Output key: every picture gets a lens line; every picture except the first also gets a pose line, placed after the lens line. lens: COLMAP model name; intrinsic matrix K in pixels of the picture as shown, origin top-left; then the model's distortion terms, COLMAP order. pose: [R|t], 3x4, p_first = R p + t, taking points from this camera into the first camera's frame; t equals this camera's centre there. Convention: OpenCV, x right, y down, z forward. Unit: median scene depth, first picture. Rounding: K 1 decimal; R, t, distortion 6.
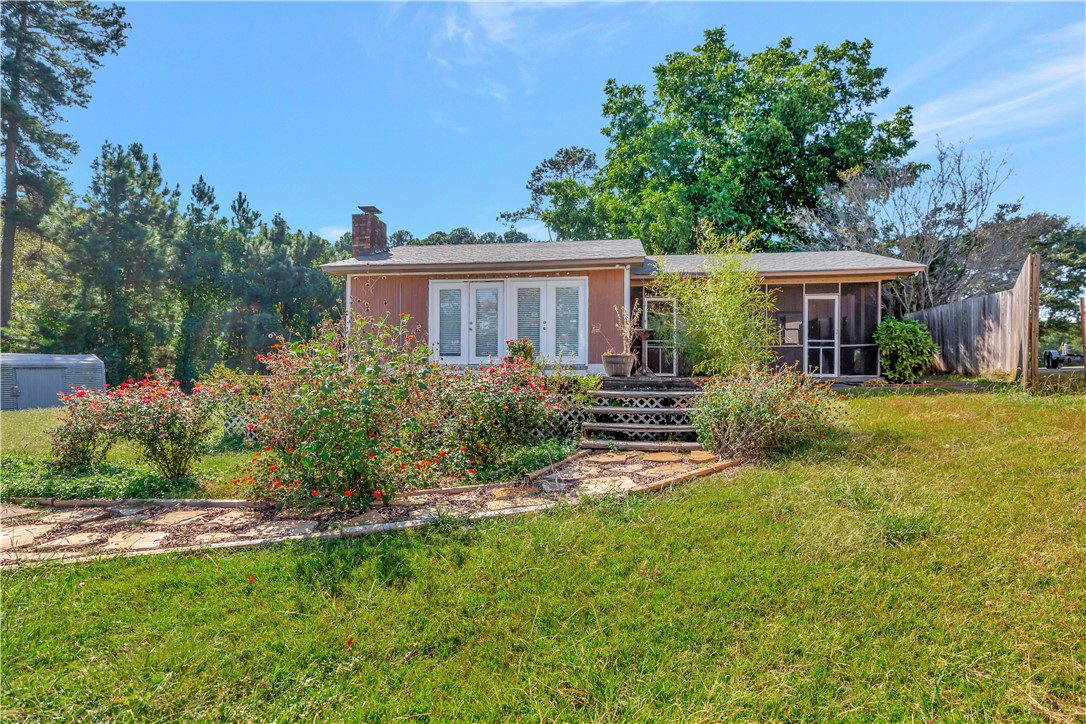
lens RADIAL K [[497.4, 0, 545.4], [0, 497.4, 373.1], [0, 0, 1]] dist [-0.003155, 0.001706]
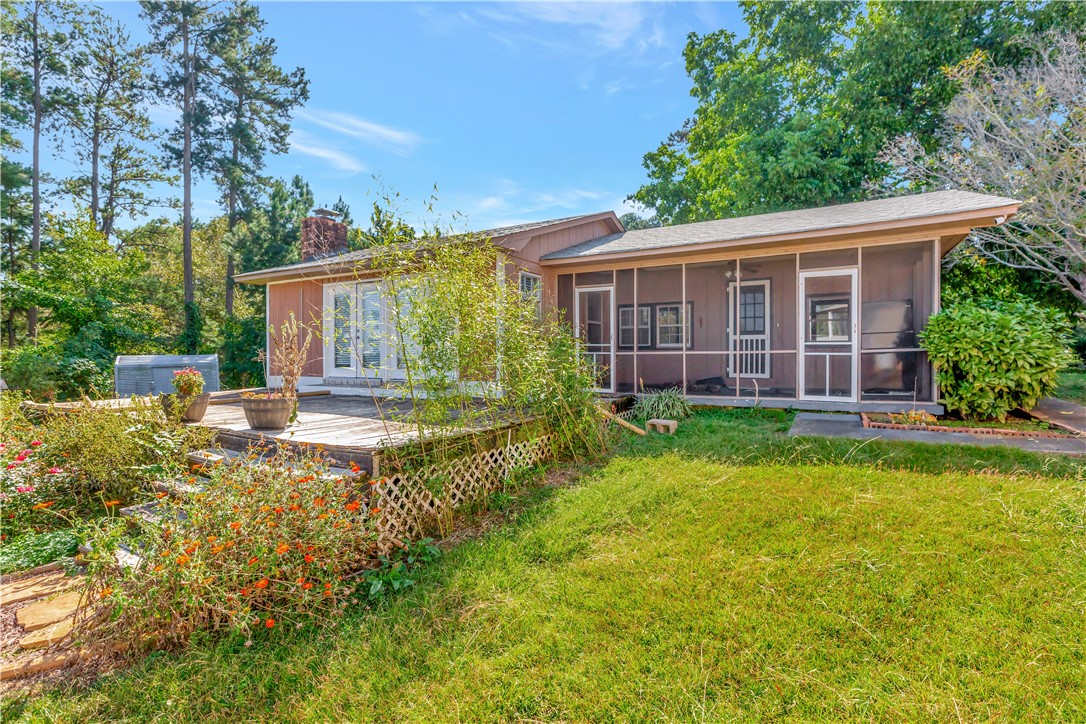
lens RADIAL K [[474.4, 0, 541.3], [0, 474.4, 355.7], [0, 0, 1]] dist [0.001123, 0.000217]
pose [[0.936230, -0.006914, -0.351320, 0.427927], [0.009268, 0.999944, 0.005019, -0.055868], [0.351266, -0.007955, 0.936242, 0.317962]]
